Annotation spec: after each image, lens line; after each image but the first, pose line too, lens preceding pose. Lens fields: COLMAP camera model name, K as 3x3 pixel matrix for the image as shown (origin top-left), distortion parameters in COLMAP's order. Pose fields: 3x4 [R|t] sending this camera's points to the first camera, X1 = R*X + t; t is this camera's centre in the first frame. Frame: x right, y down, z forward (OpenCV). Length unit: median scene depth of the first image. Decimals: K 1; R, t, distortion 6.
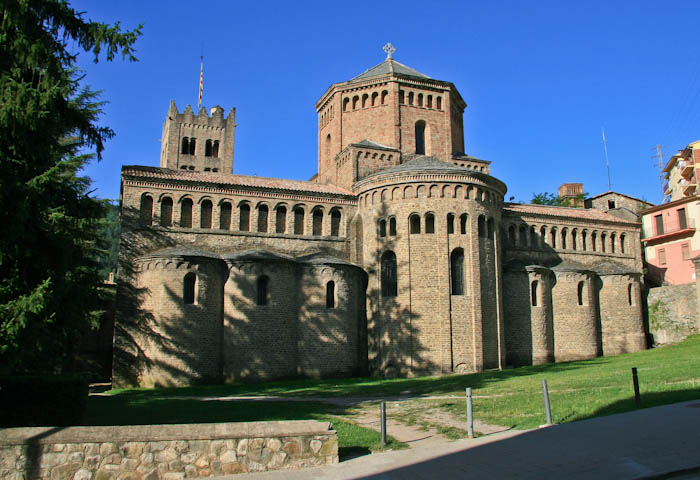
lens RADIAL K [[639.6, 0, 349.8], [0, 639.6, 237.5], [0, 0, 1]] dist [-0.109695, -0.008800]
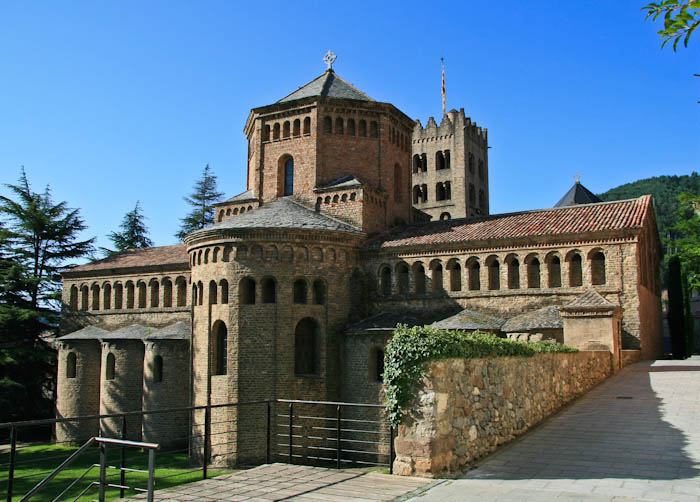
lens RADIAL K [[689.7, 0, 349.5], [0, 689.7, 254.4], [0, 0, 1]] dist [-0.025844, 0.000000]
pose [[0.627230, -0.097047, -0.772764, 0.846826], [0.145325, 0.989364, -0.006292, -0.034500], [0.765155, -0.108355, 0.634662, 0.461139]]
